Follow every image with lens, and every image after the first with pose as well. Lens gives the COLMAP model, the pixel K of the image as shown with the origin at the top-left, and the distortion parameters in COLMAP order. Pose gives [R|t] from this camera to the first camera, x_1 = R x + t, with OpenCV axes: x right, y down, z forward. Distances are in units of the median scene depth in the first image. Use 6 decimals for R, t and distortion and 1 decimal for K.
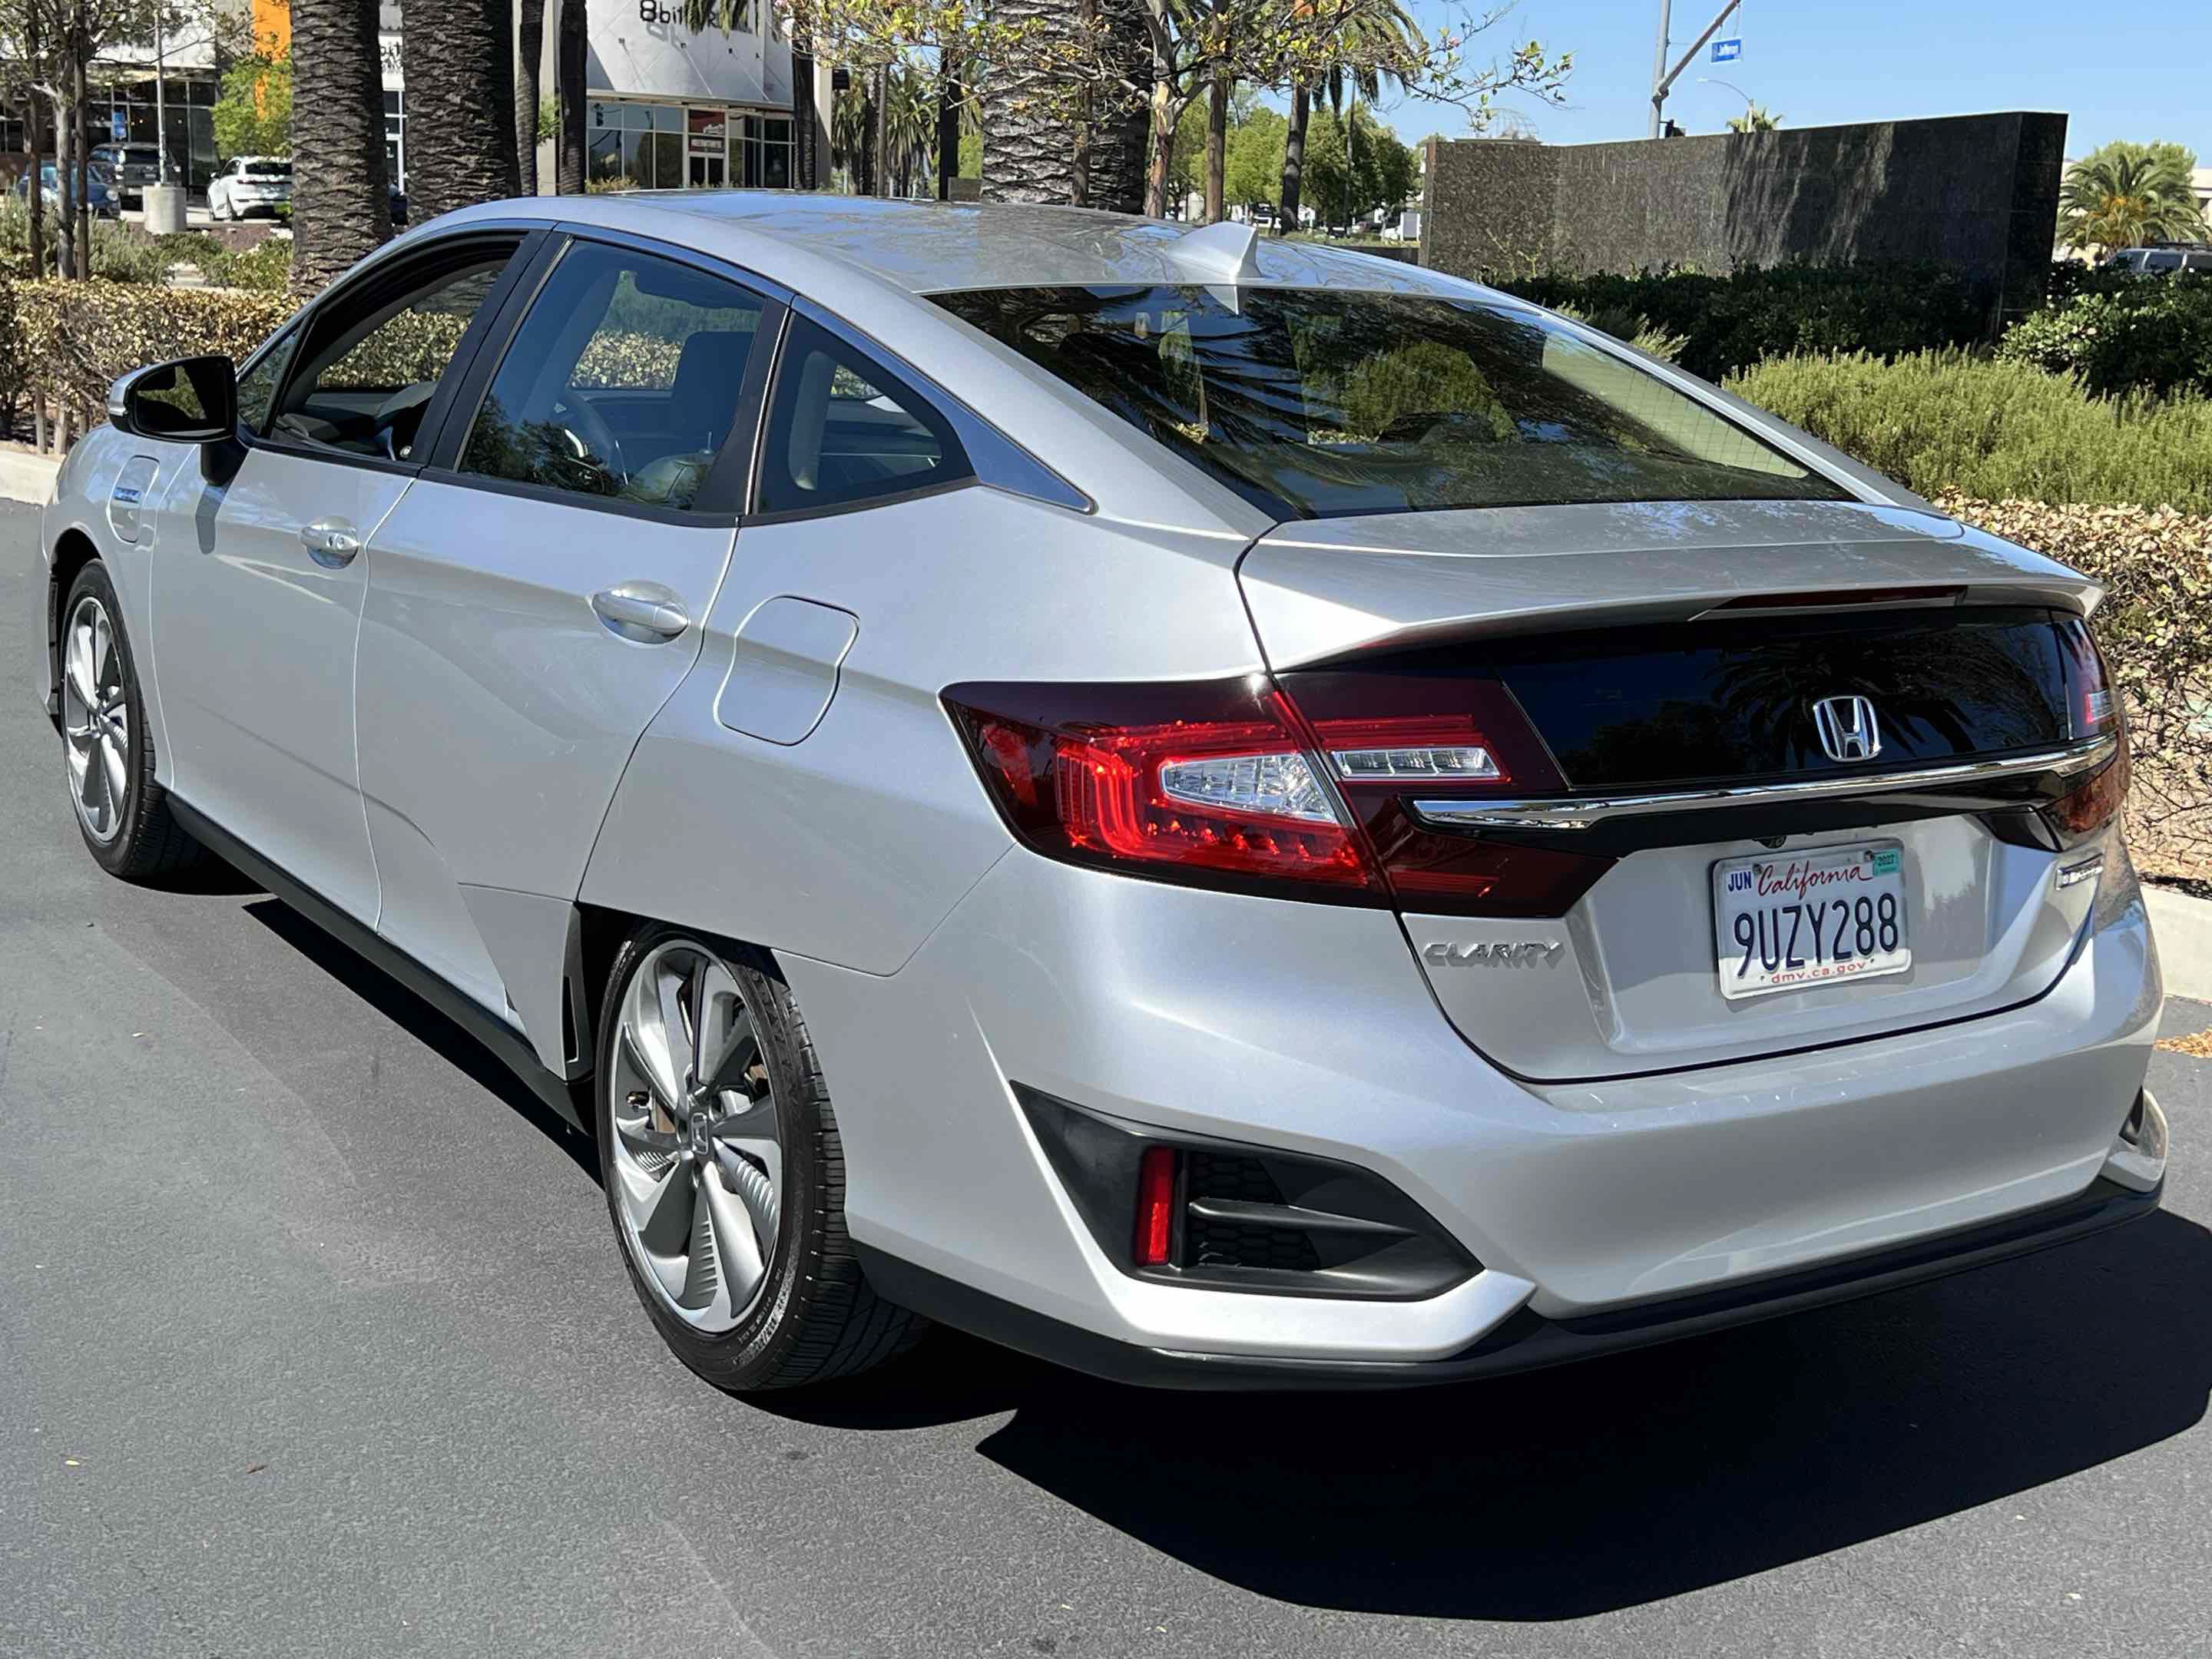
lens RADIAL K [[2765.4, 0, 1097.5], [0, 2765.4, 868.4], [0, 0, 1]] dist [0.142833, -0.381391]
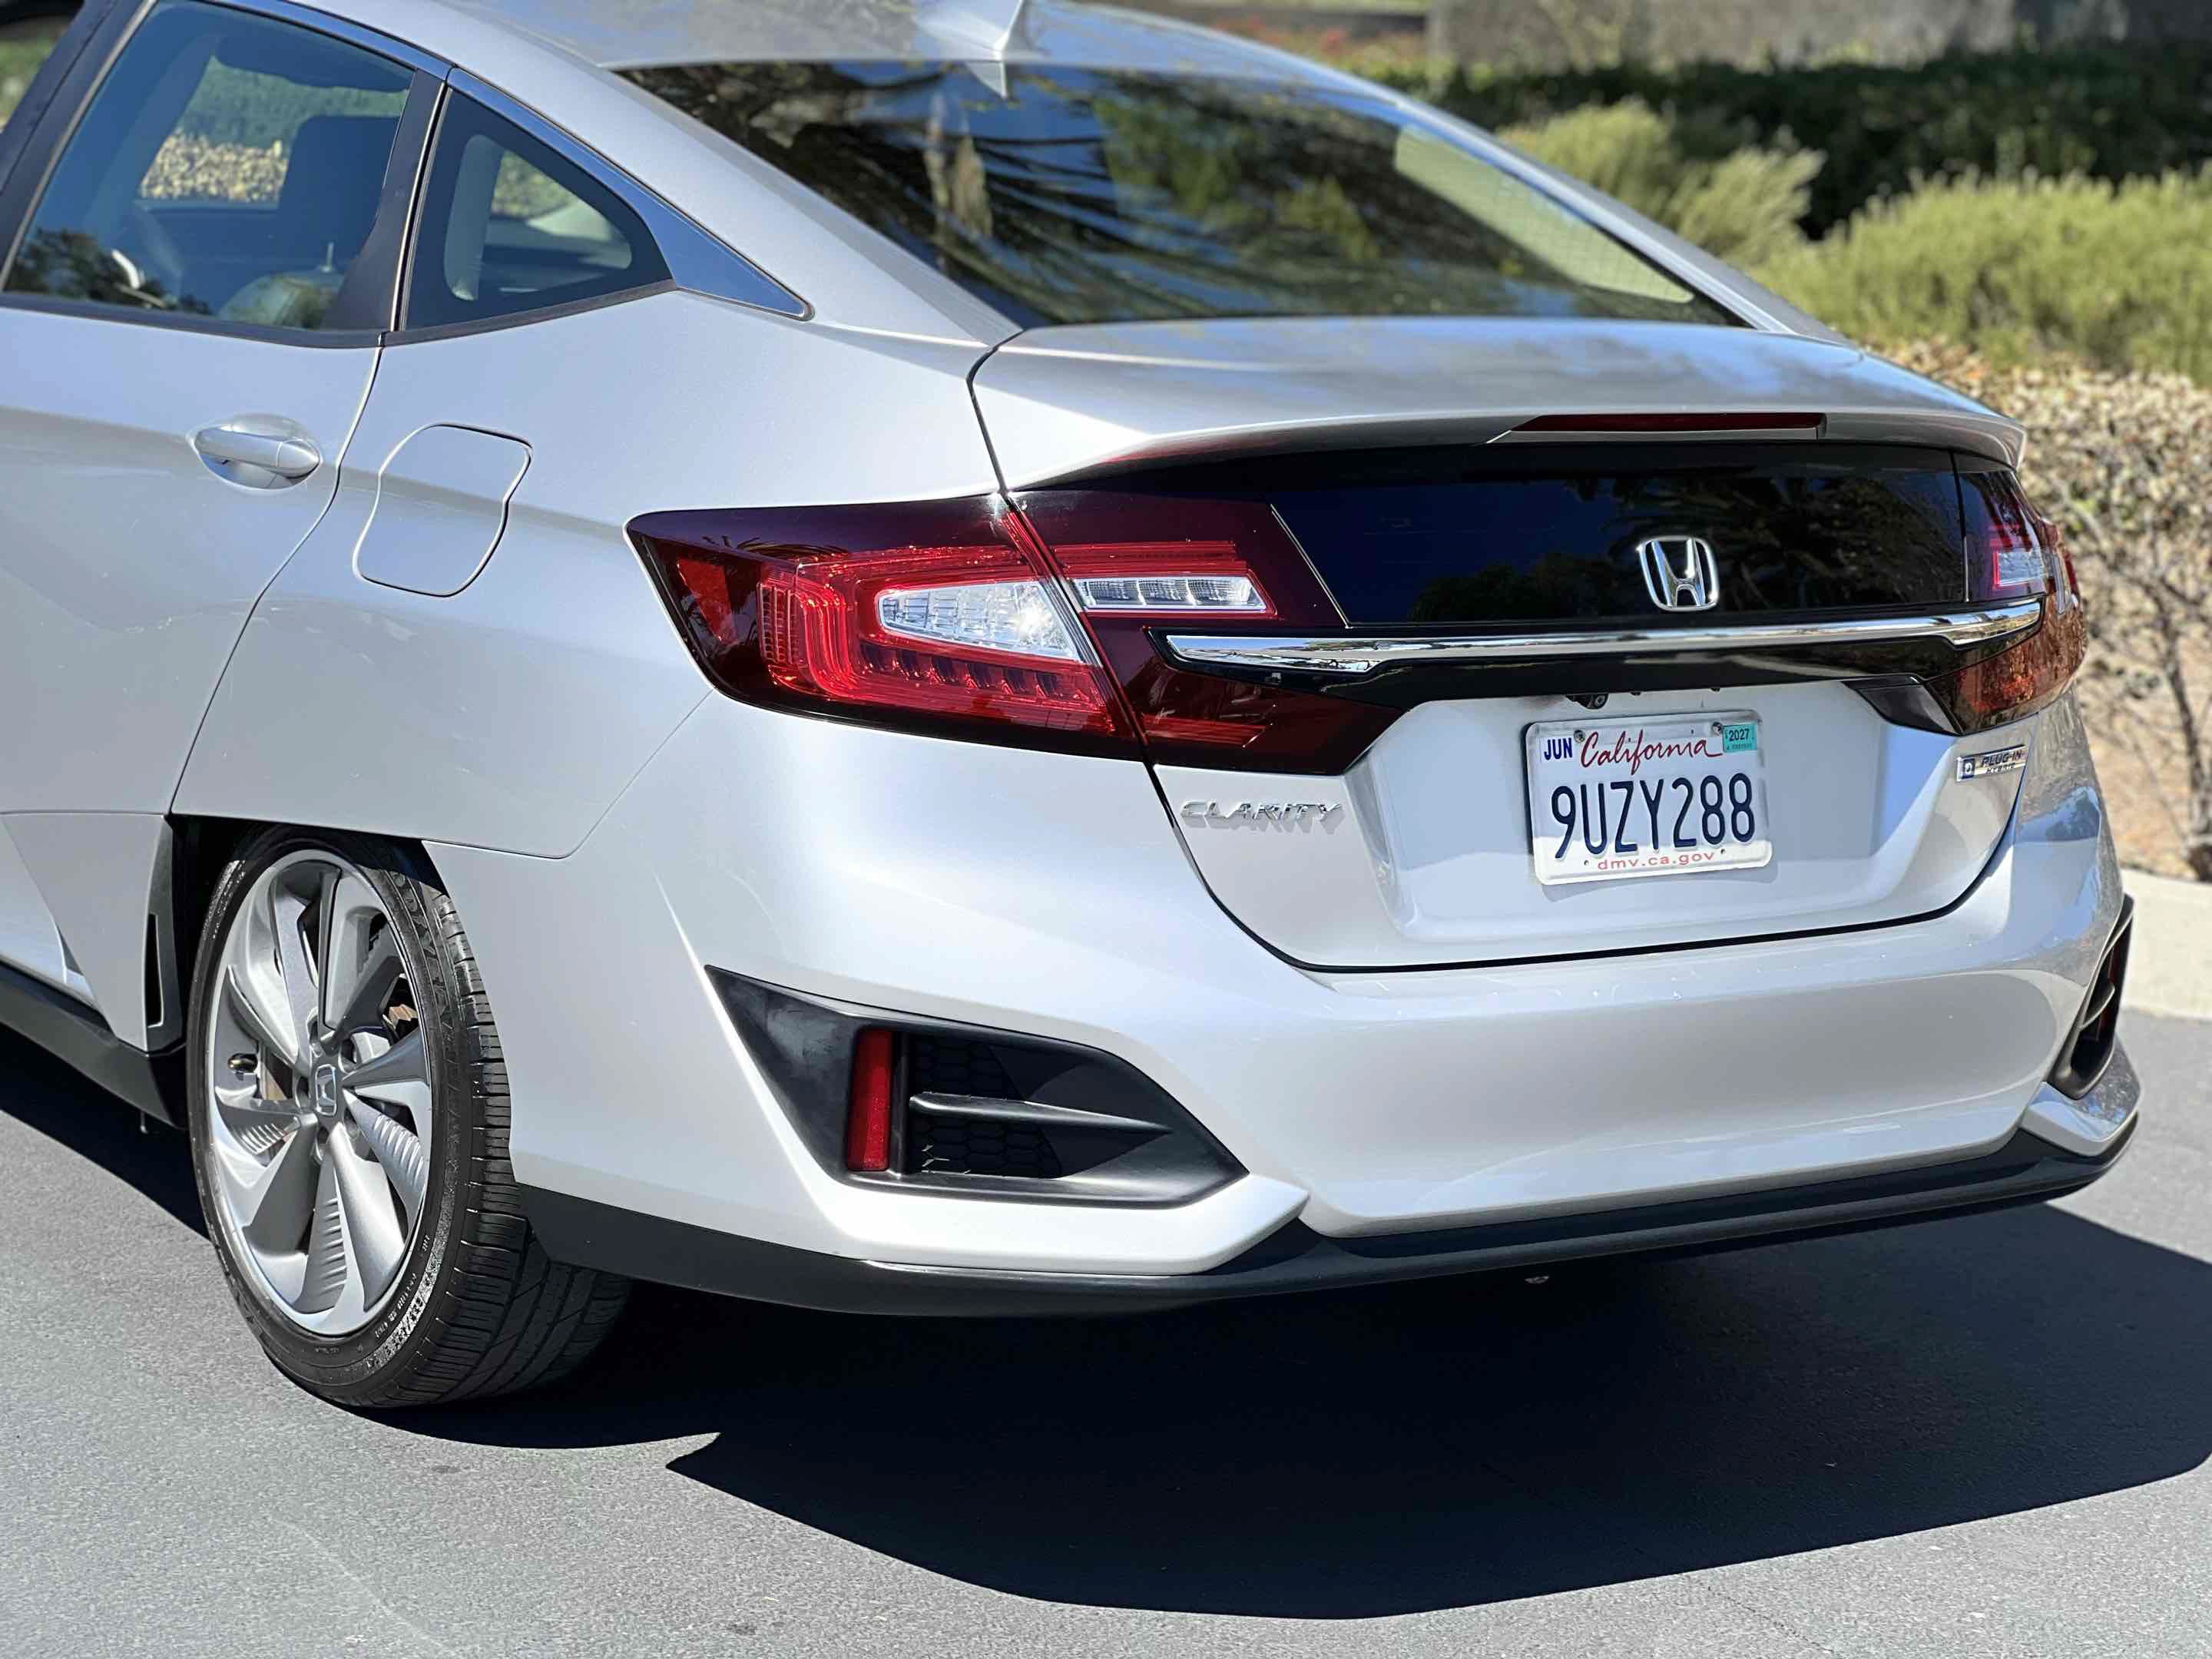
lens RADIAL K [[4992.6, 0, 1103.6], [0, 4992.6, 791.7], [0, 0, 1]] dist [-0.053647, 3.907236]
pose [[0.999273, 0.003036, 0.037994, 0.027532], [-0.000598, 0.997948, -0.064035, 0.102282], [-0.038110, 0.063965, 0.997224, -0.468498]]
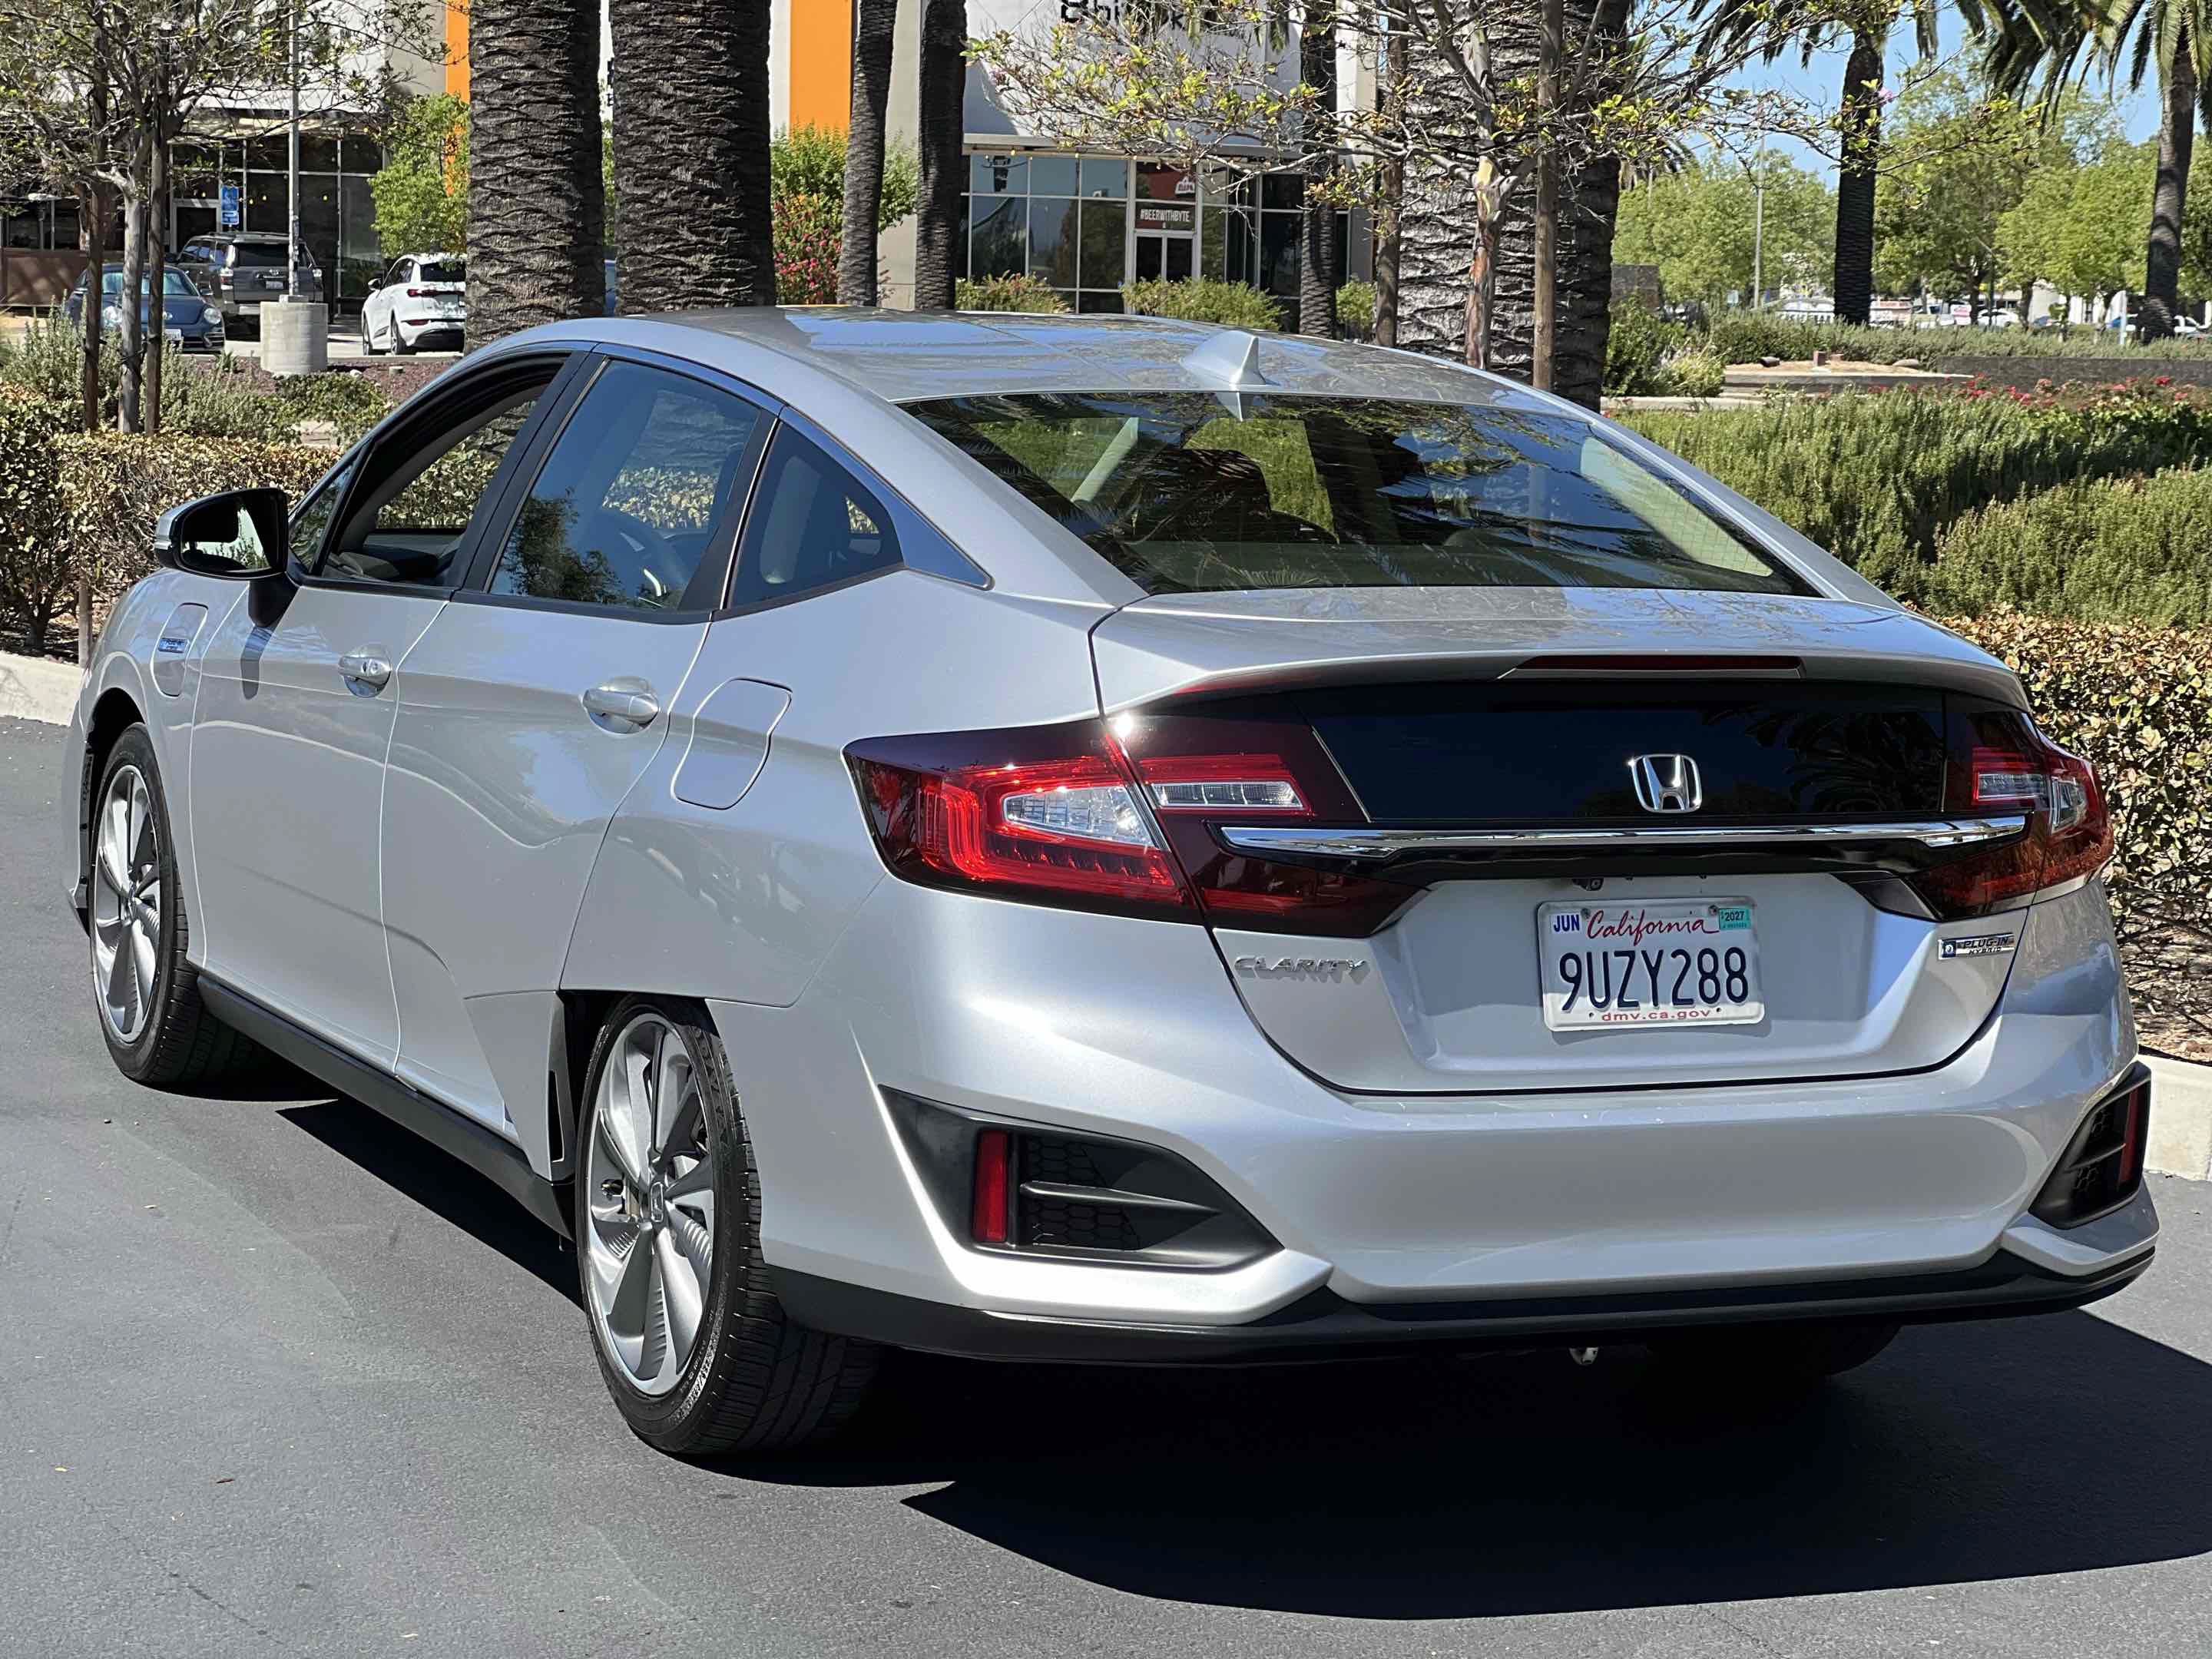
lens RADIAL K [[4992.6, 0, 1103.6], [0, 4992.6, 791.7], [0, 0, 1]] dist [-0.053647, 3.907236]
pose [[0.987798, 0.000710, -0.155740, 0.310138], [-0.022016, 0.990584, -0.135122, 0.191992], [0.154178, 0.136902, 0.978513, -0.811624]]
